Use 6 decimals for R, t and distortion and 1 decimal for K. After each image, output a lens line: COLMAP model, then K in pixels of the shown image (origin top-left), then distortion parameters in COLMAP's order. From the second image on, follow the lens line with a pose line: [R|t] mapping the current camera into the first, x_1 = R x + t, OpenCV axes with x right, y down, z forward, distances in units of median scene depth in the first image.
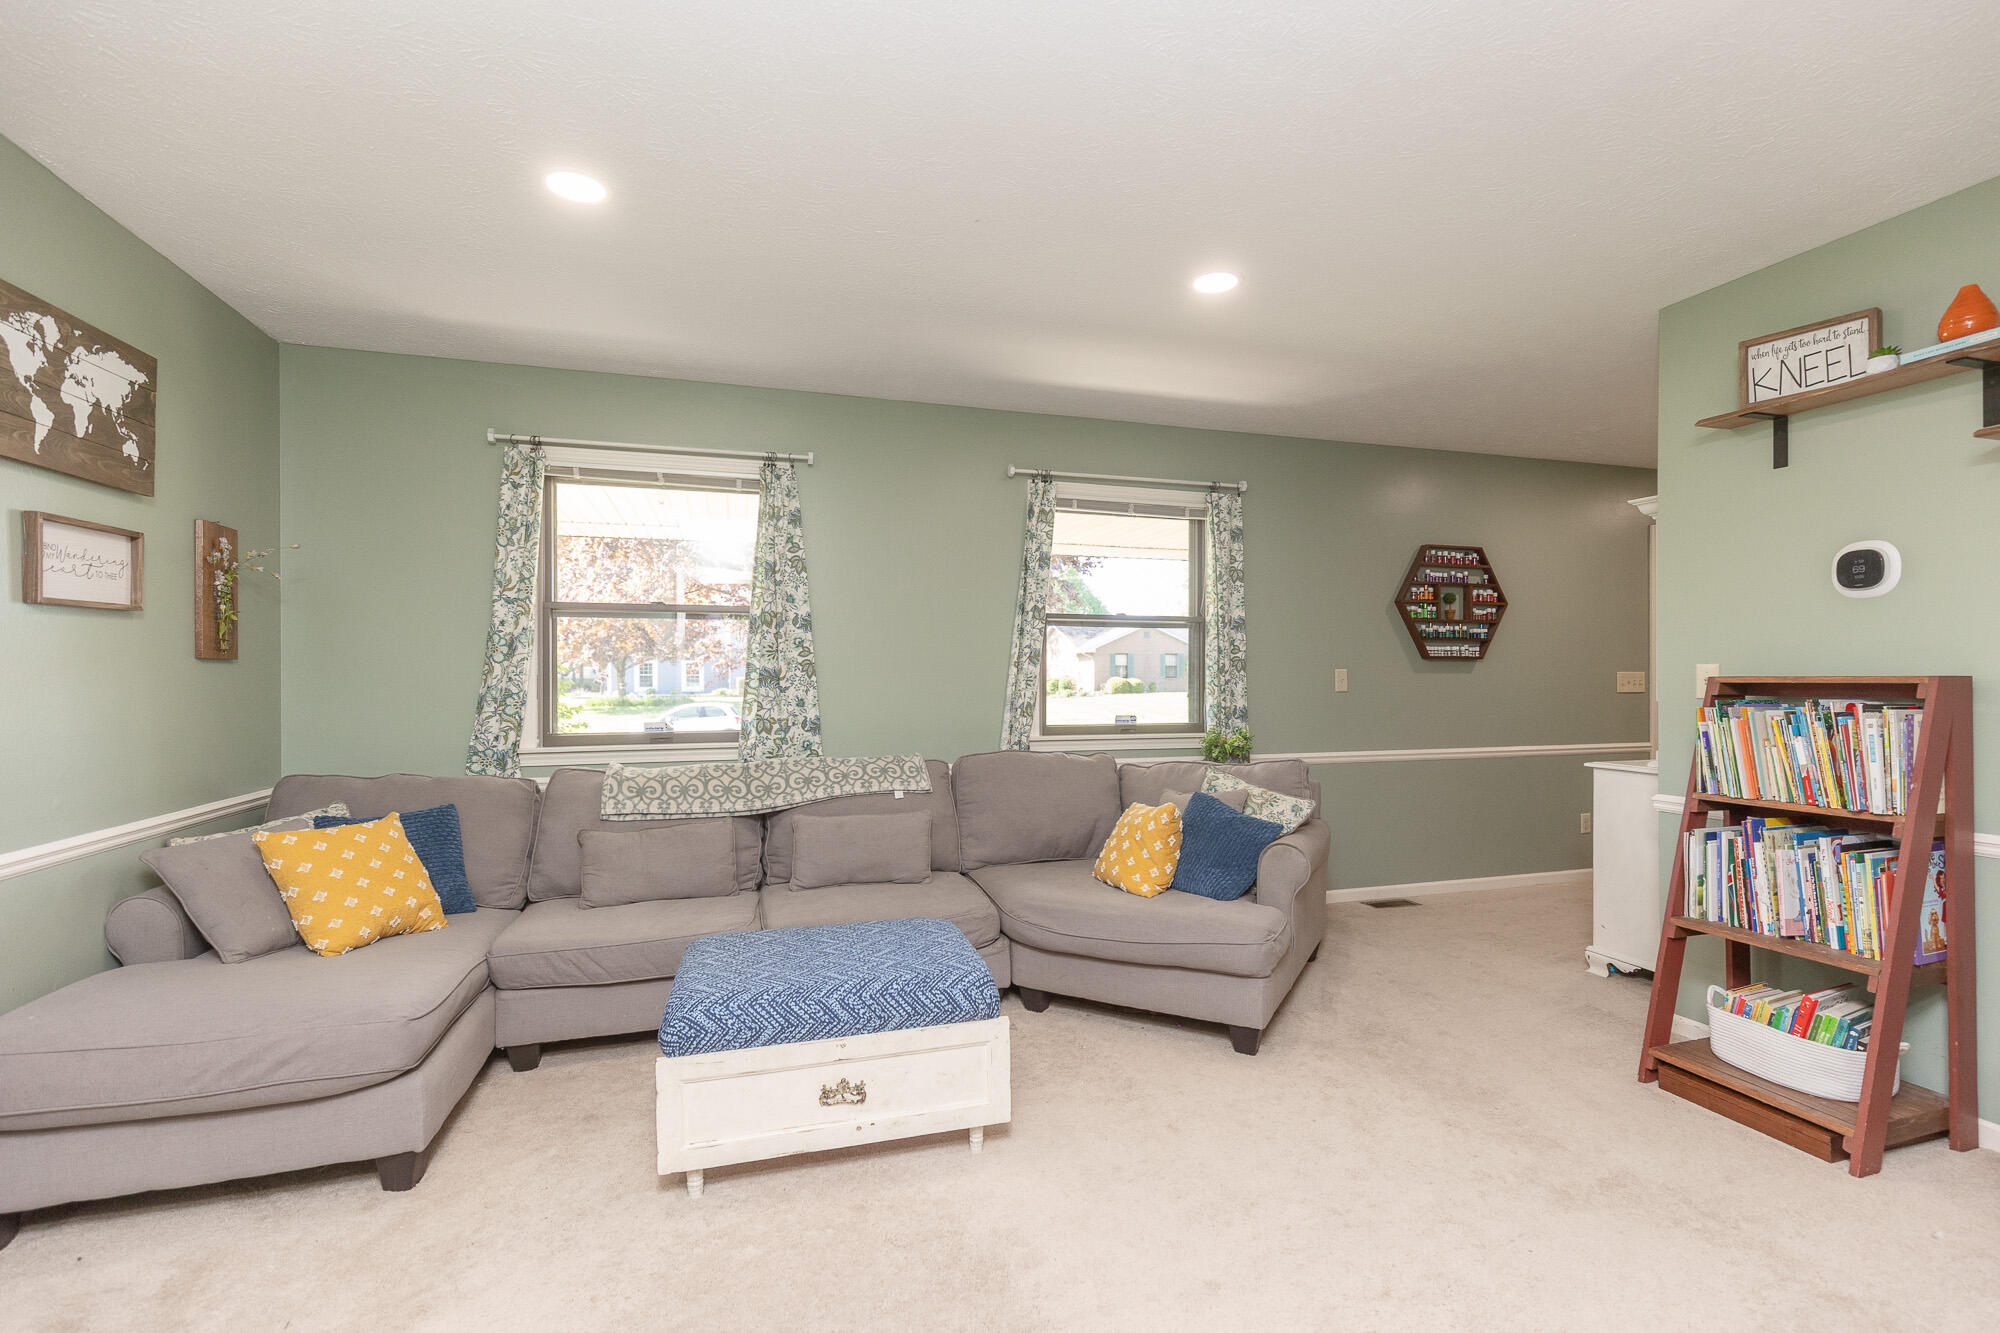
lens RADIAL K [[898.2, 0, 1017.3], [0, 898.2, 670.1], [0, 0, 1]] dist [0.003900, -0.000173]
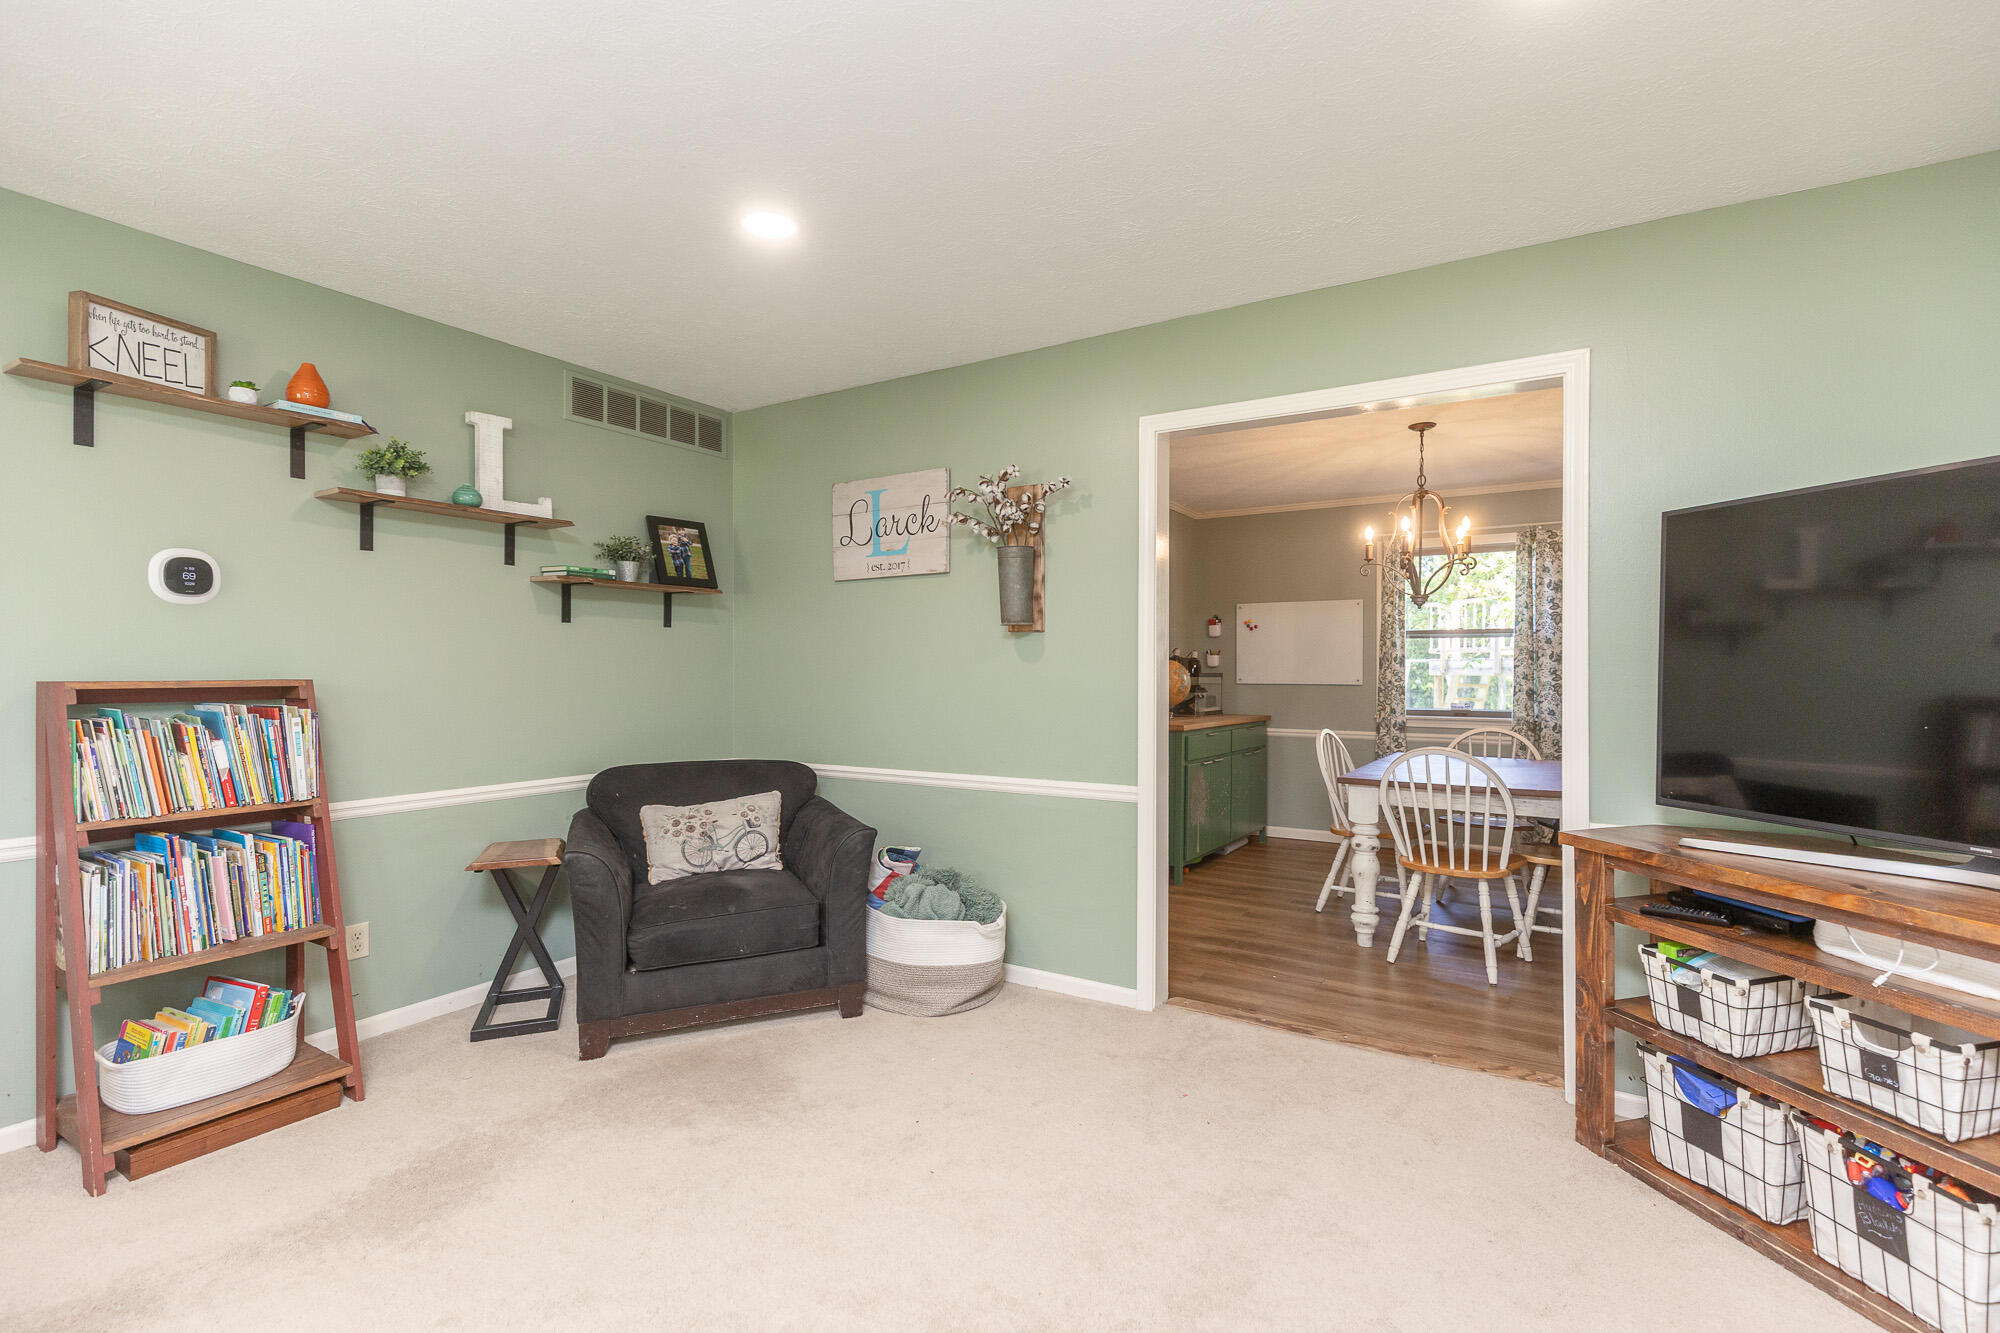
lens RADIAL K [[898.2, 0, 1017.3], [0, 898.2, 670.1], [0, 0, 1]] dist [0.003900, -0.000173]
pose [[-0.652324, 0.006075, 0.757916, -0.456552], [0.000248, 0.999970, -0.007802, 0.003212], [-0.757940, -0.004902, -0.652306, 0.954289]]
